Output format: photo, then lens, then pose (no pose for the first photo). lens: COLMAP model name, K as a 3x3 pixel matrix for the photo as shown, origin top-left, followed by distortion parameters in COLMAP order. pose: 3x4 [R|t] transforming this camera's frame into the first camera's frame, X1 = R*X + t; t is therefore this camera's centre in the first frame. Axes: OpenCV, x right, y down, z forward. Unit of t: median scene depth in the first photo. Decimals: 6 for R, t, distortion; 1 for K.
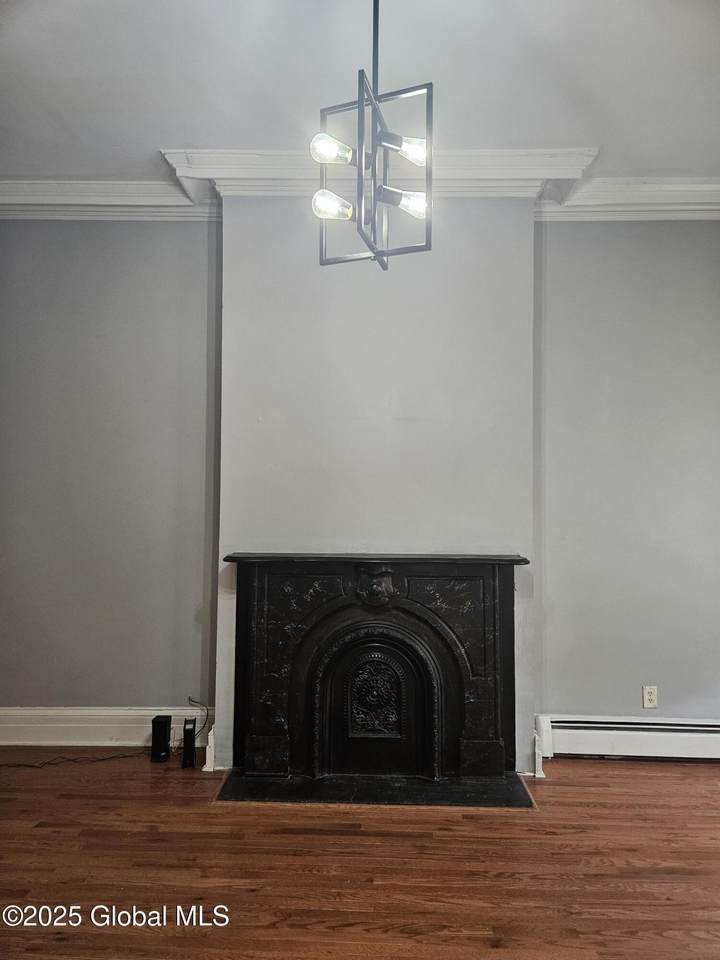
lens RADIAL K [[637.4, 0, 367.5], [0, 637.4, 488.7], [0, 0, 1]] dist [0.064659, -0.046220]
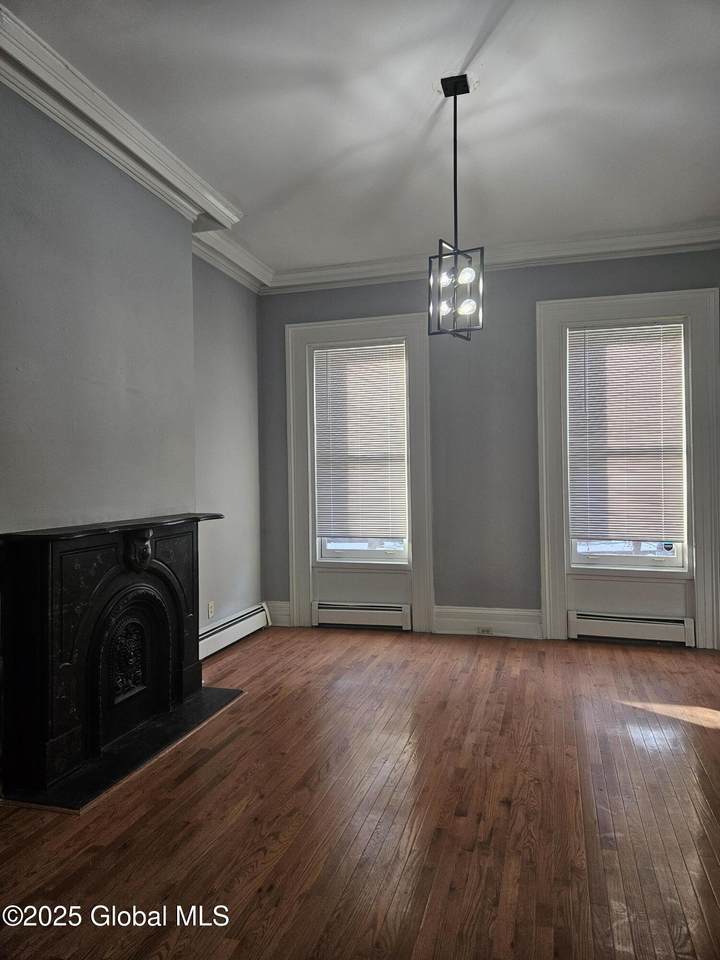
lens RADIAL K [[627.6, 0, 362.9], [0, 627.6, 483.3], [0, 0, 1]] dist [0.050485, -0.003112]
pose [[0.270520, -0.022118, 0.962460, -0.887474], [-0.020492, 0.999377, 0.028726, 0.005351], [-0.962496, -0.027494, 0.269898, 0.374840]]
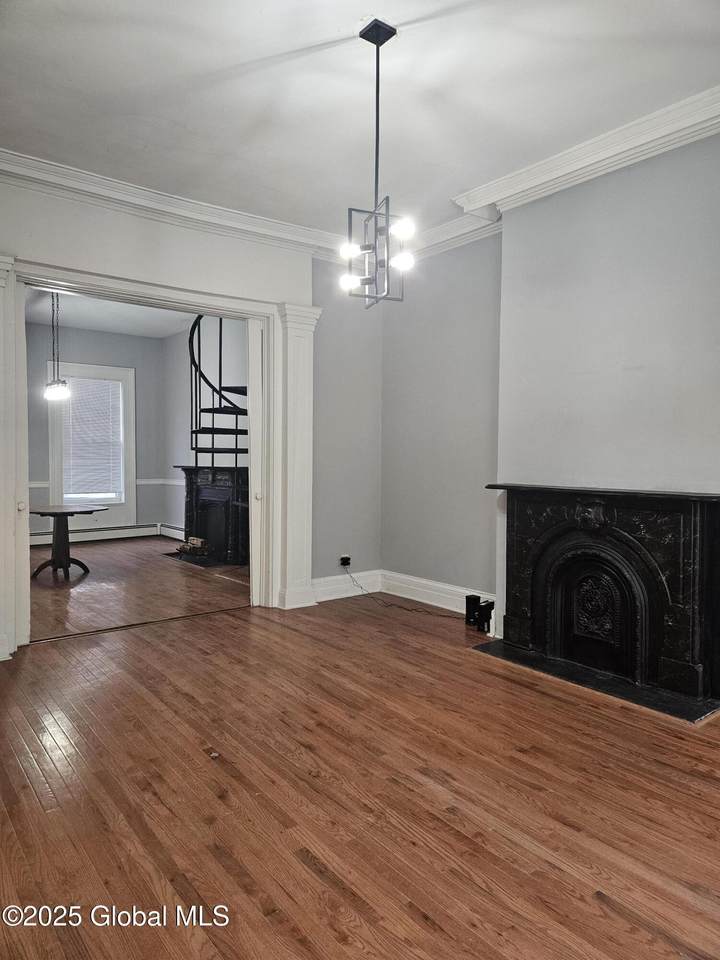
lens RADIAL K [[637.4, 0, 367.5], [0, 637.4, 488.7], [0, 0, 1]] dist [0.064659, -0.046220]
pose [[0.634456, 0.035463, -0.772145, 0.679651], [0.025310, 0.997458, 0.066607, 0.014343], [0.772545, -0.061802, 0.631946, -0.078790]]
